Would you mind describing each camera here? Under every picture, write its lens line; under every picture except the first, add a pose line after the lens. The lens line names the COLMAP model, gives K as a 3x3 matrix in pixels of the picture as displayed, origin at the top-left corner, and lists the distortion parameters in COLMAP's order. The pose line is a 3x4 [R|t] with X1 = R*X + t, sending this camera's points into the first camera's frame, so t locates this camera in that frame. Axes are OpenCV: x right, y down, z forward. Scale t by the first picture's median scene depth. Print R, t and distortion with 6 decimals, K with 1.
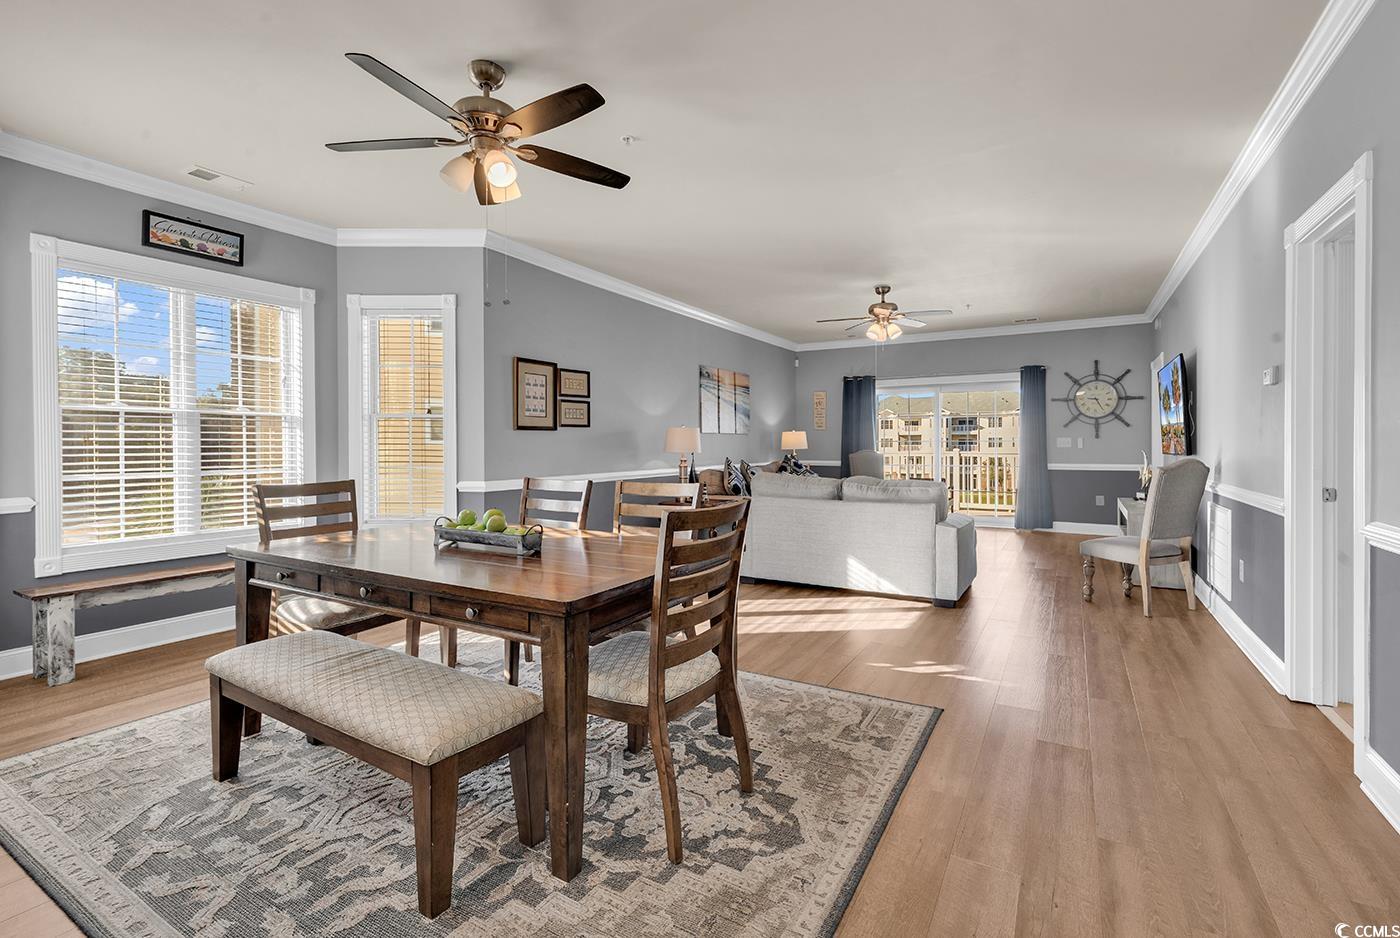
lens RADIAL K [[639.4, 0, 692.6], [0, 639.4, 447.4], [0, 0, 1]] dist [0.017362, -0.010550]
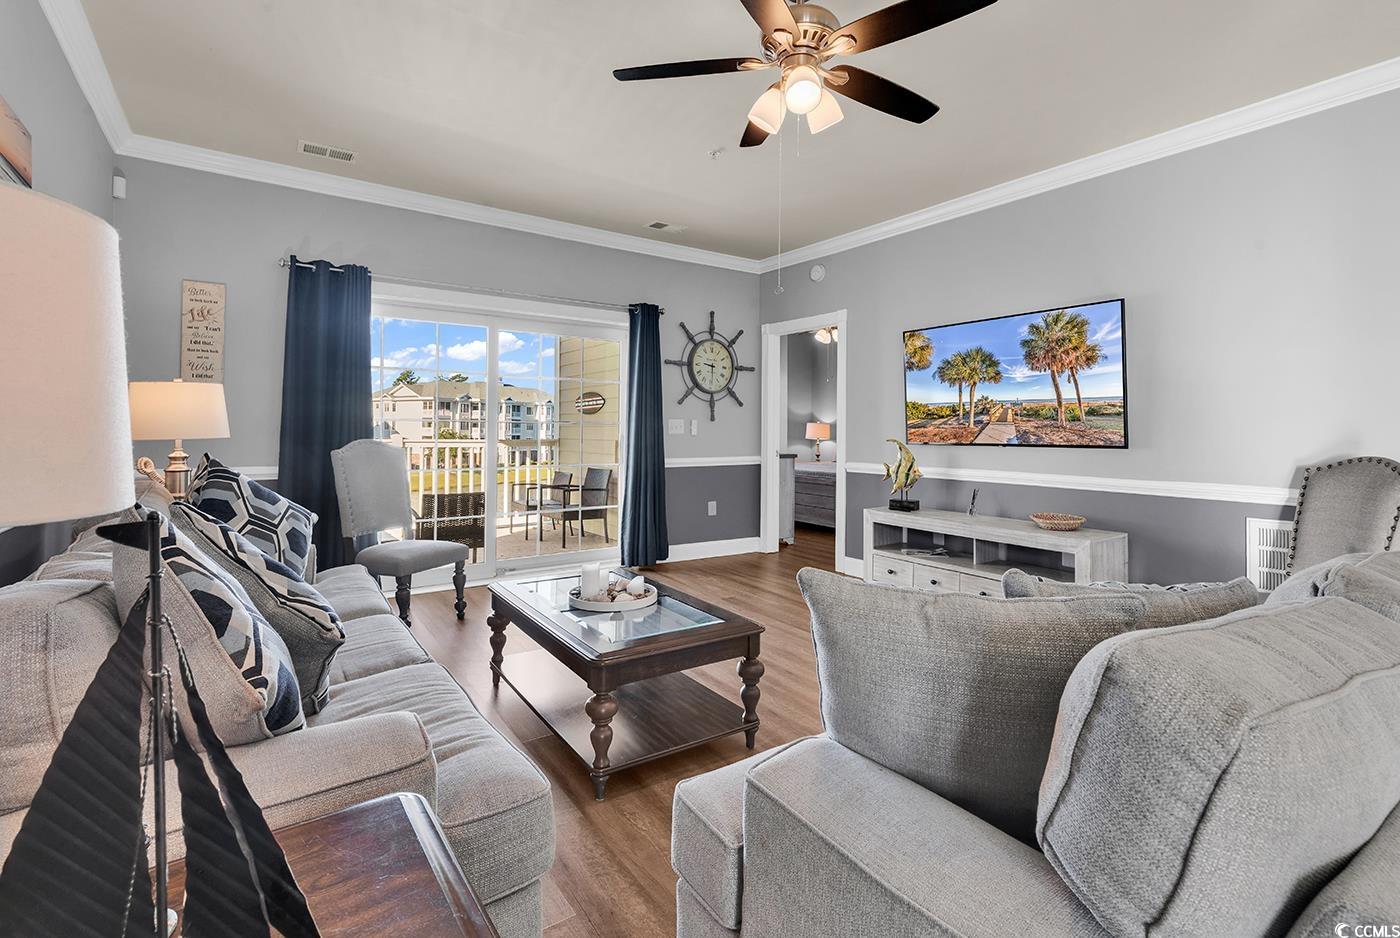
lens RADIAL K [[651.5, 0, 708.8], [0, 651.5, 422.6], [0, 0, 1]] dist [-0.001210, 0.000088]
pose [[0.405858, 0.015197, 0.913810, -0.047977], [-0.003422, 0.999880, -0.015108, -0.002452], [-0.913930, 0.003004, 0.405862, 1.072661]]
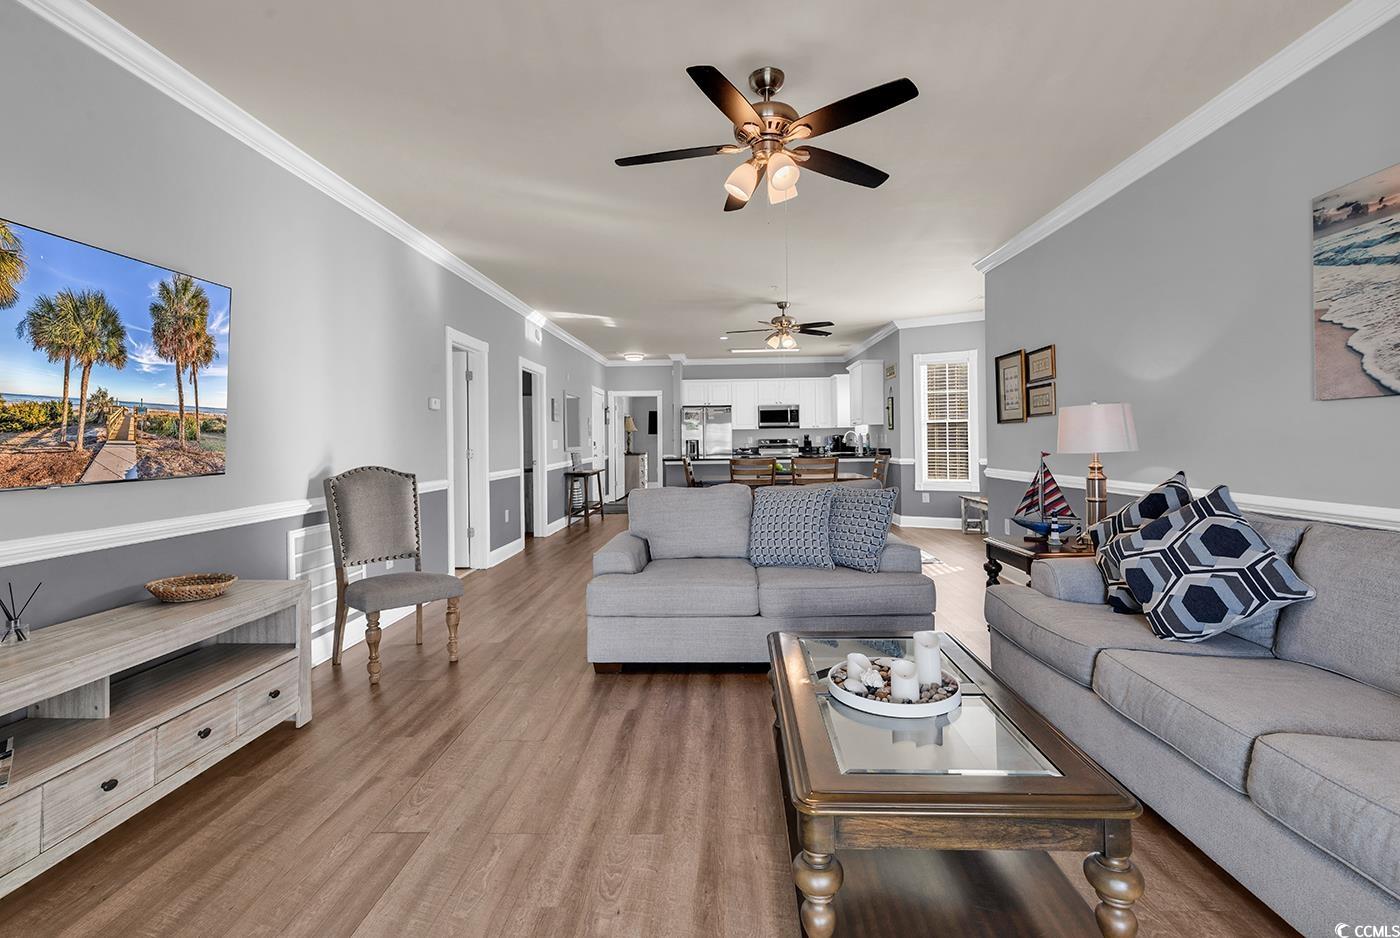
lens RADIAL K [[639.4, 0, 692.6], [0, 639.4, 447.4], [0, 0, 1]] dist [0.017362, -0.010550]
pose [[-0.884835, 0.019787, -0.465484, 0.637228], [0.013599, 0.999769, 0.016649, -0.012740], [0.465706, 0.008401, -0.884900, 1.594465]]
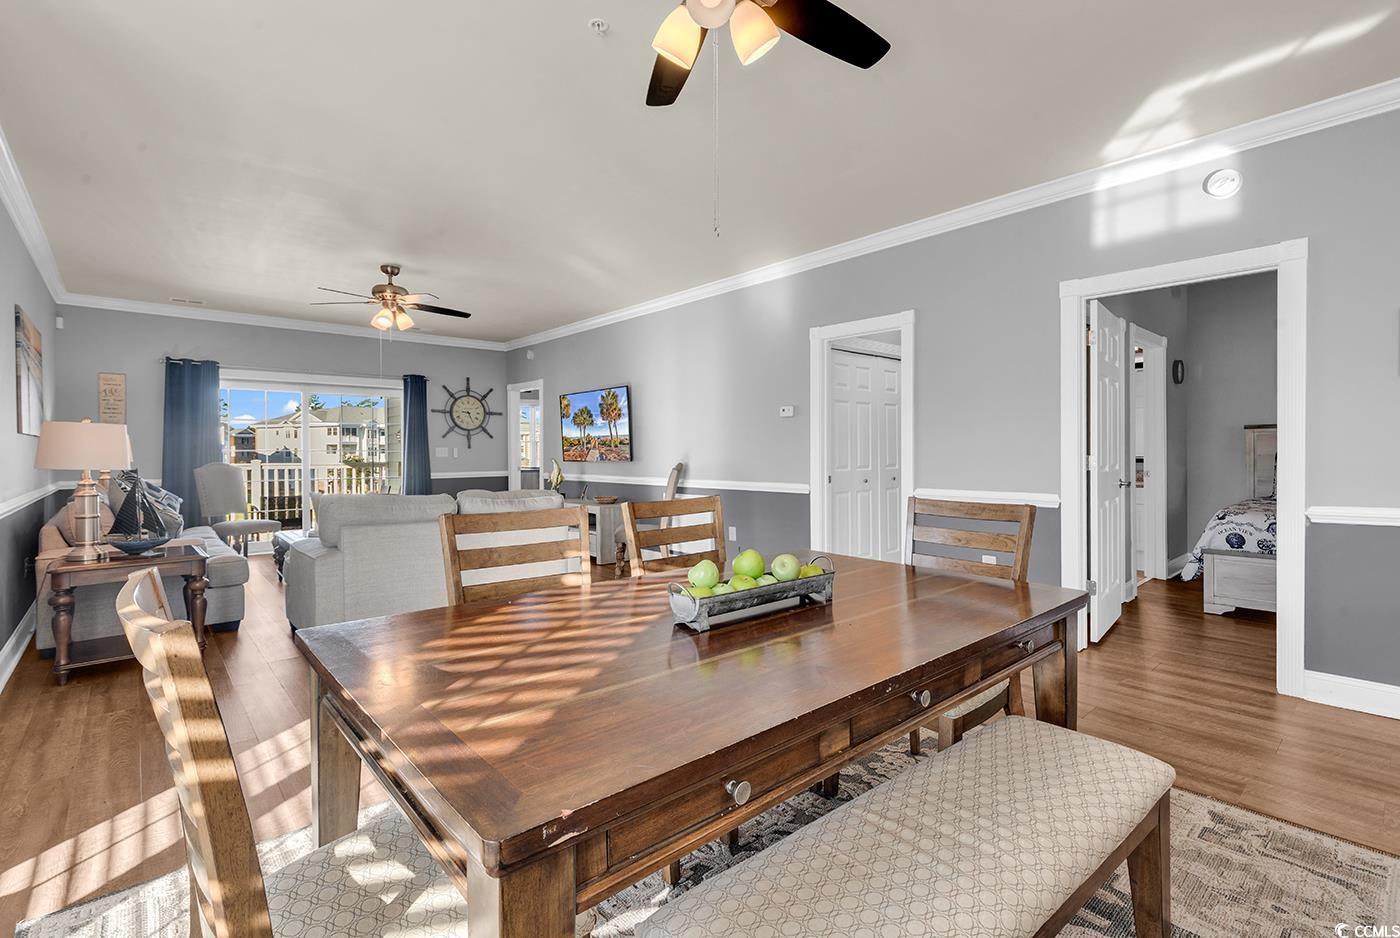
lens RADIAL K [[649.5, 0, 710.0], [0, 649.5, 456.6], [0, 0, 1]] dist [0.005091, -0.000209]
pose [[0.303685, -0.005598, 0.952756, -0.461434], [0.009209, 0.999953, 0.002940, 0.000600], [-0.952728, 0.007881, 0.303723, 0.406666]]
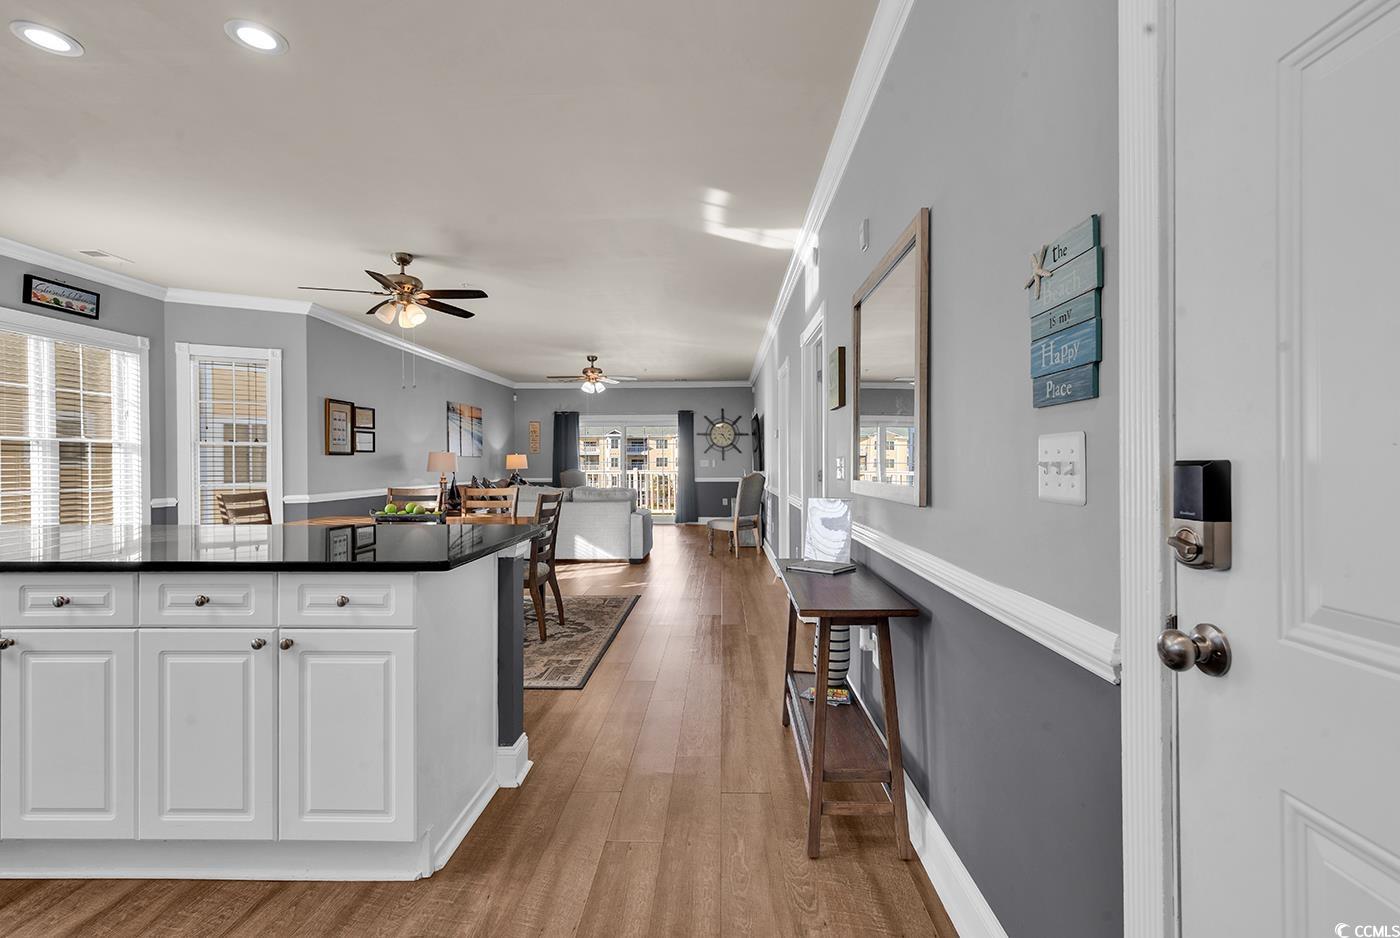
lens RADIAL K [[653.0, 0, 700.0], [0, 653.0, 469.0], [0, 0, 1]] dist [0.008677, -0.000094]
pose [[0.877993, -0.005156, 0.478645, -0.231697], [0.003653, 0.999985, 0.004072, -0.001427], [-0.478659, -0.001826, 0.877999, -0.485256]]
